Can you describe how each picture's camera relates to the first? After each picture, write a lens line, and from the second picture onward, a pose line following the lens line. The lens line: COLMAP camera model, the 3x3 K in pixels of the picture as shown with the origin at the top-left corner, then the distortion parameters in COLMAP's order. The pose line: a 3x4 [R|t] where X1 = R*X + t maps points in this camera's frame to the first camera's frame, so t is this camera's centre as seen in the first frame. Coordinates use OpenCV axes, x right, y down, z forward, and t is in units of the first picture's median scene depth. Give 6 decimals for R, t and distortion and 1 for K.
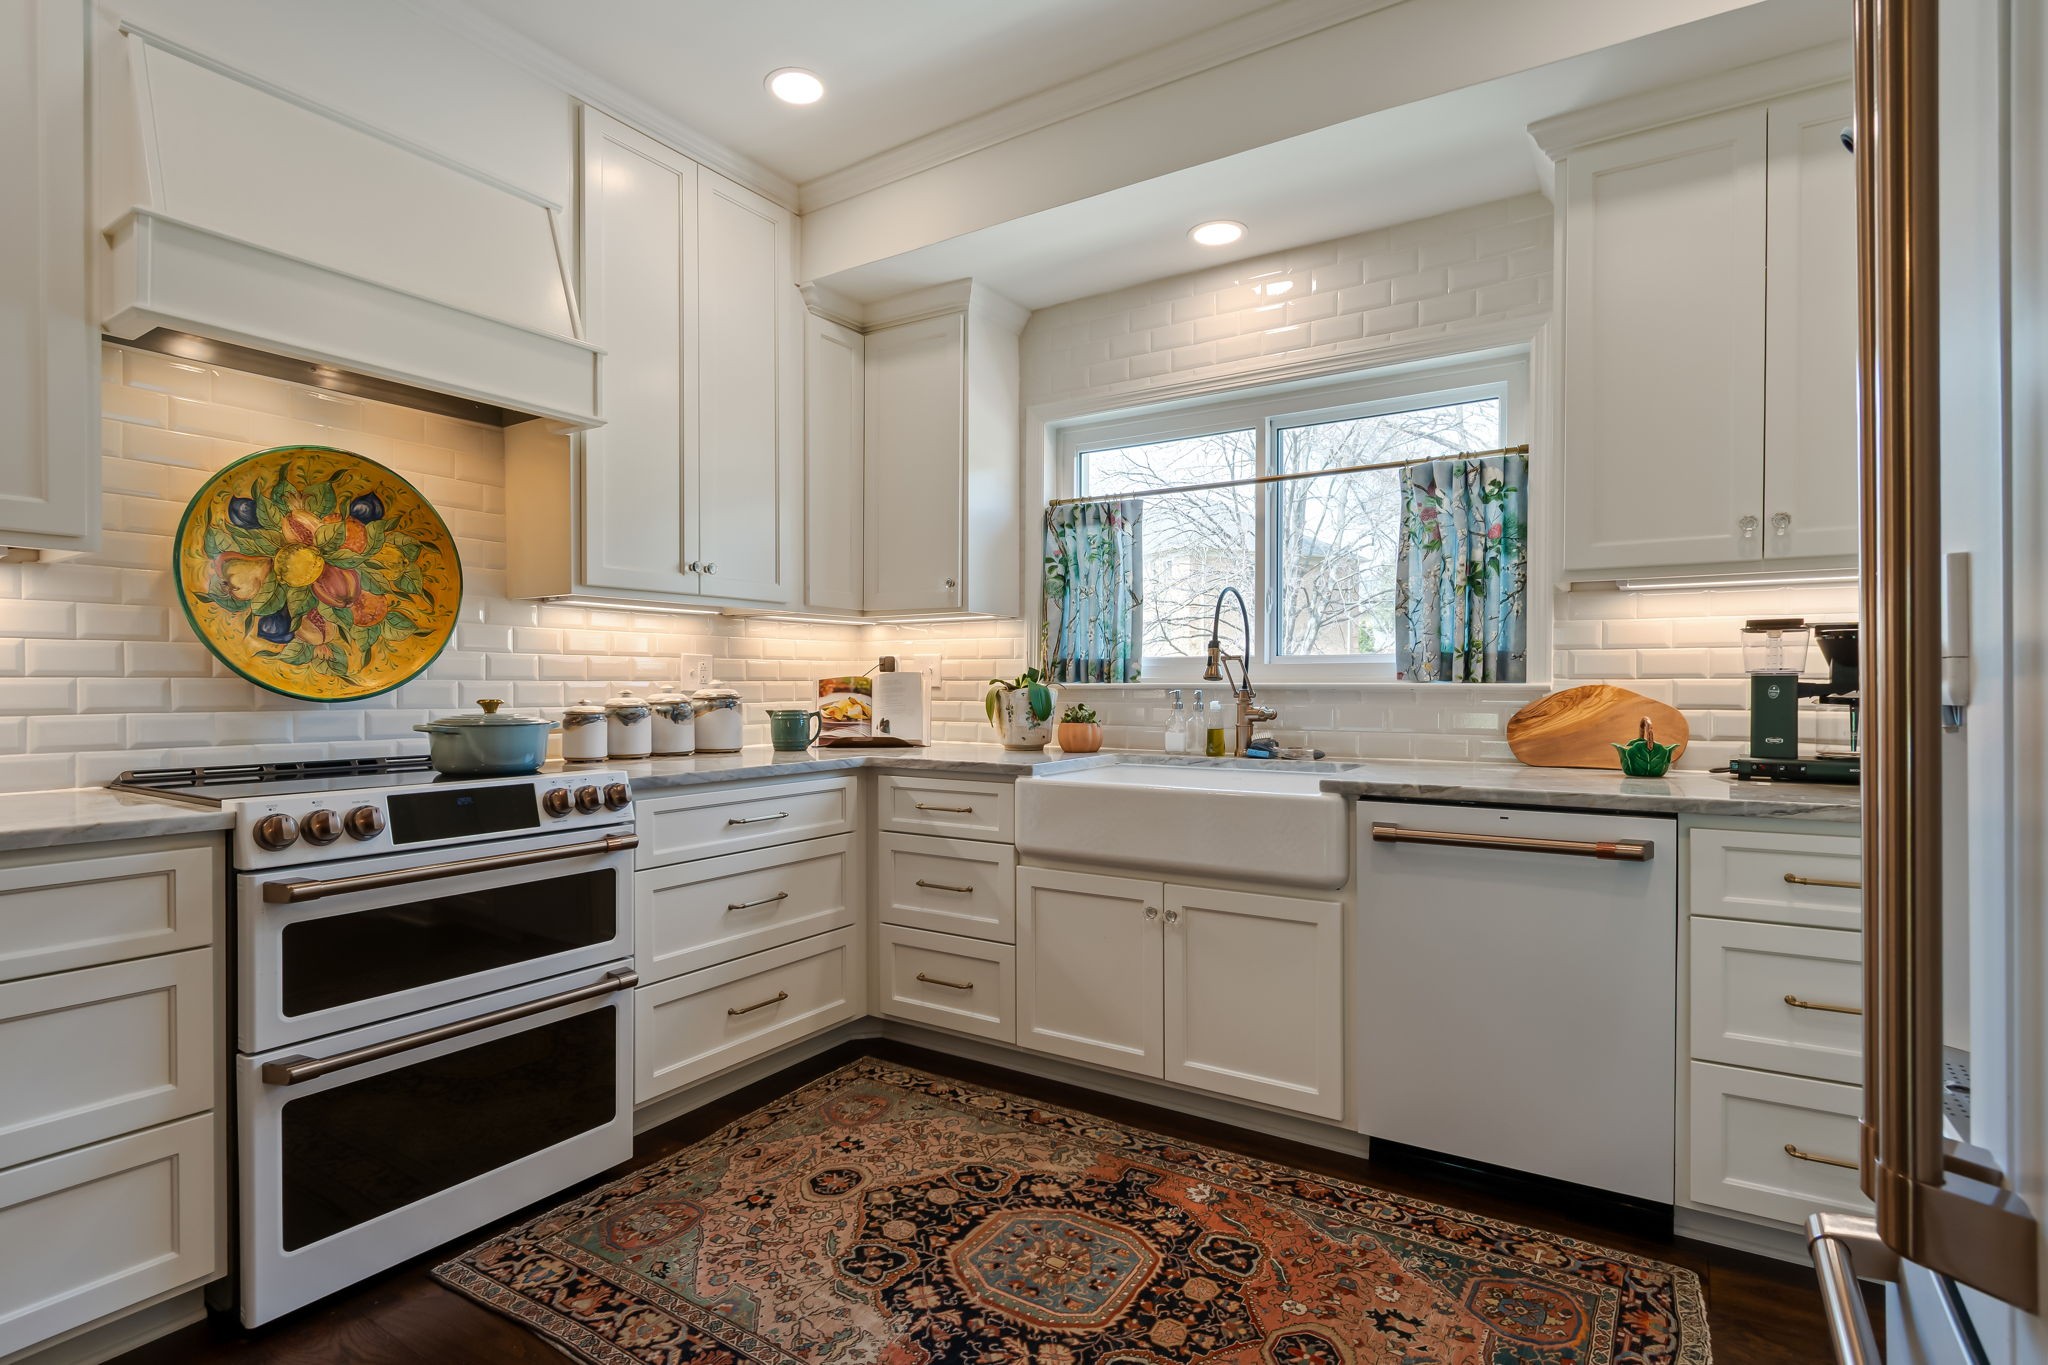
lens RADIAL K [[1007.6, 0, 1027.9], [0, 1007.6, 692.6], [0, 0, 1]] dist [-0.000369, -0.000274]
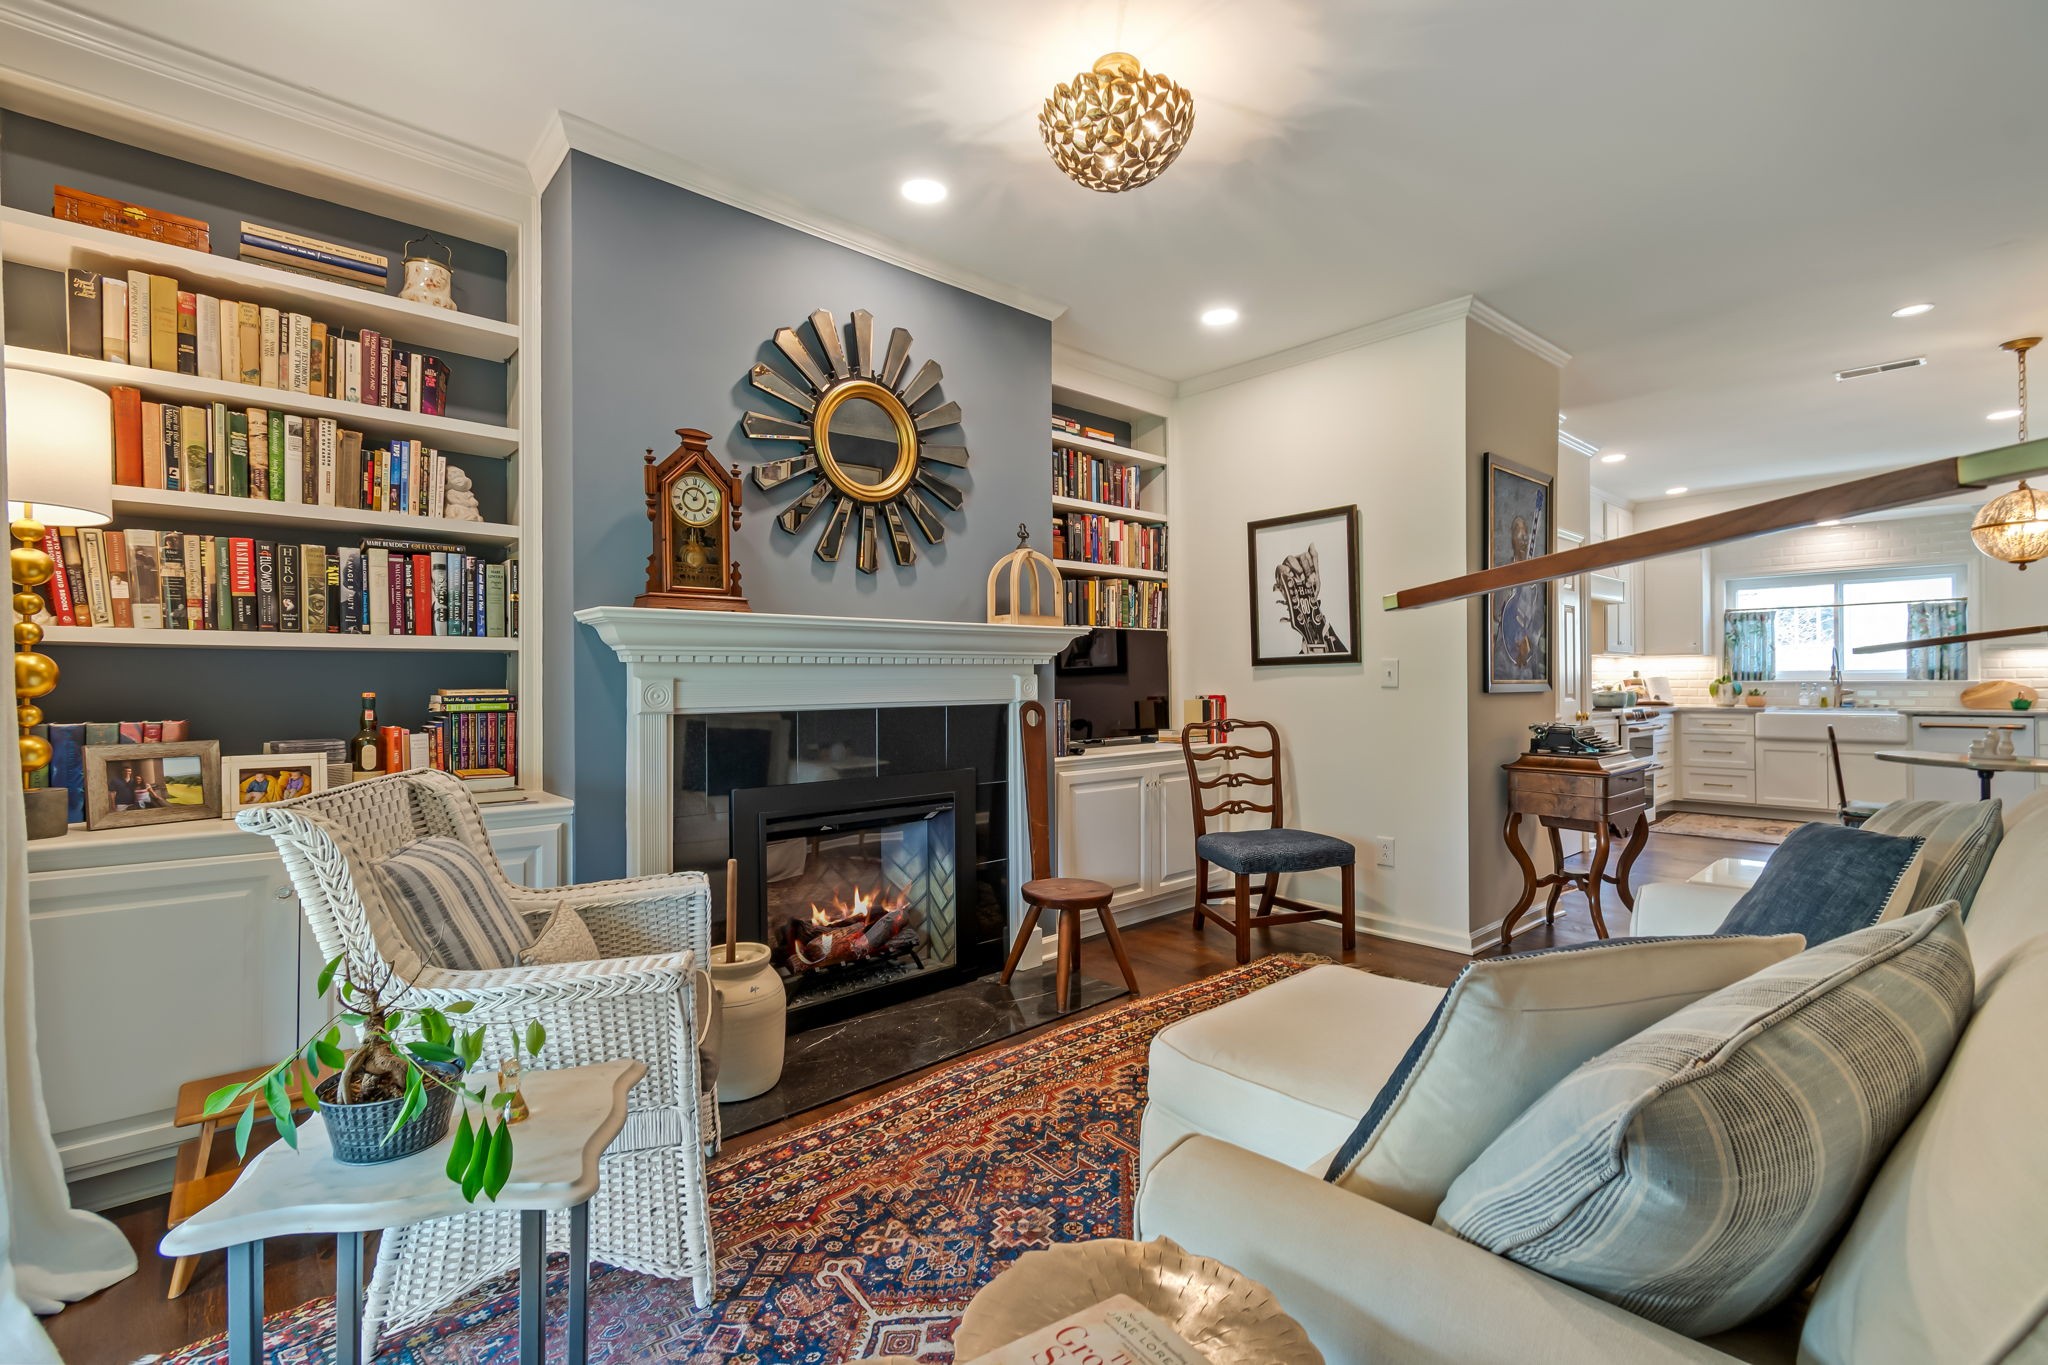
lens RADIAL K [[911.3, 0, 1027.5], [0, 911.3, 676.6], [0, 0, 1]] dist [-0.000323, -0.000246]
pose [[0.966627, -0.006515, -0.256105, -1.368182], [0.002894, 0.999891, -0.014512, 0.009297], [0.256172, 0.013287, 0.966540, -2.101002]]
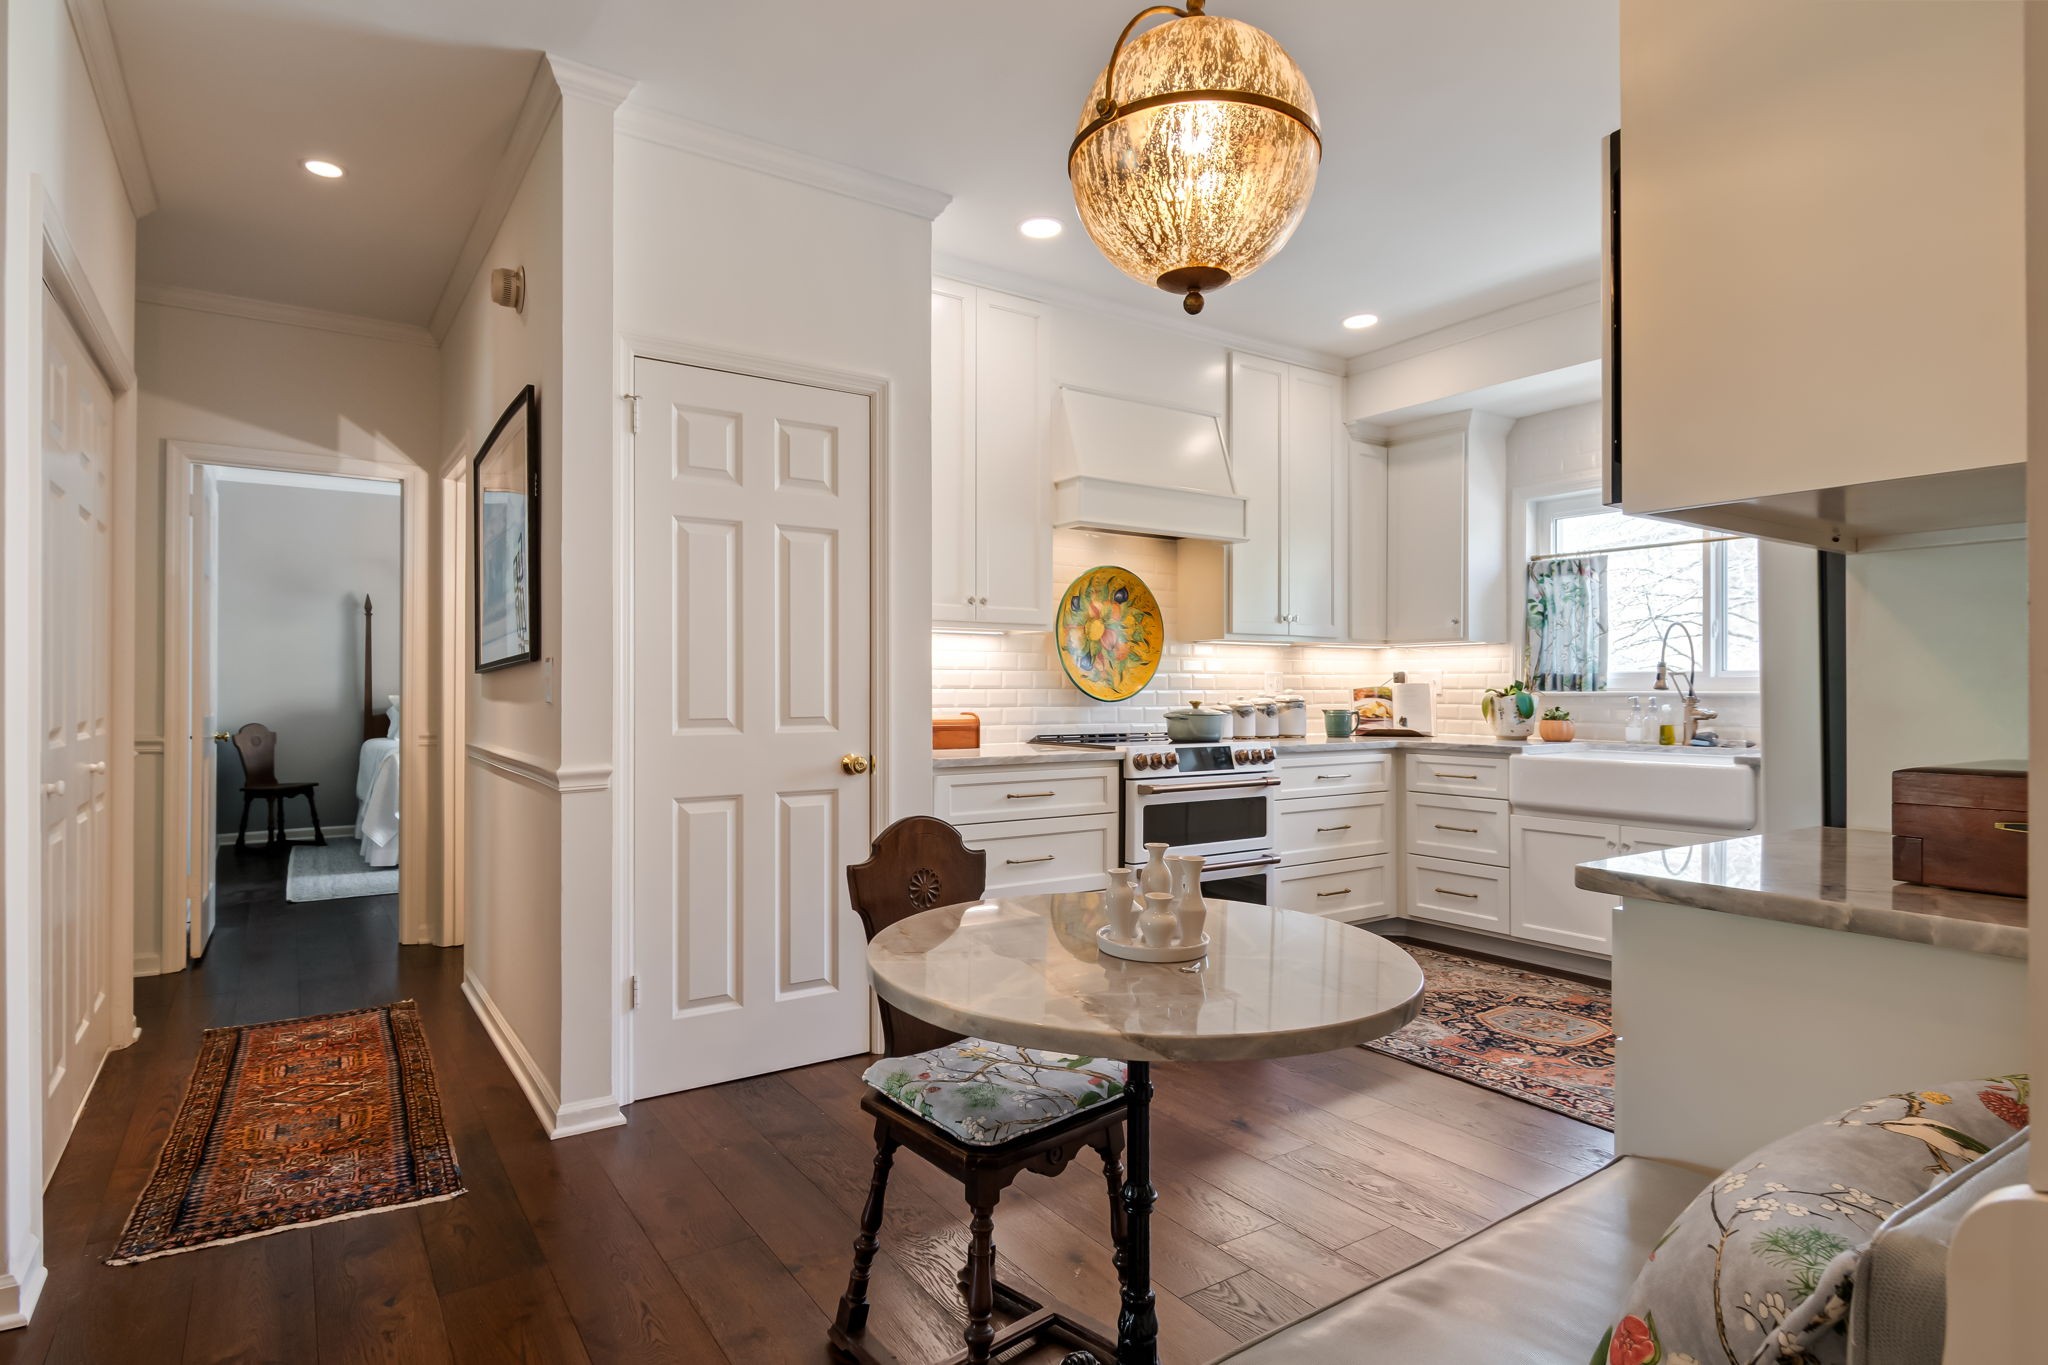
lens RADIAL K [[1090.5, 0, 1024.0], [0, 1090.5, 682.5], [0, 0, 1]] dist [0.001069, -0.000105]
pose [[0.921482, -0.002435, -0.388414, -0.046184], [-0.003675, 0.999881, -0.014986, 0.003503], [0.388404, 0.015237, 0.921363, -0.756567]]
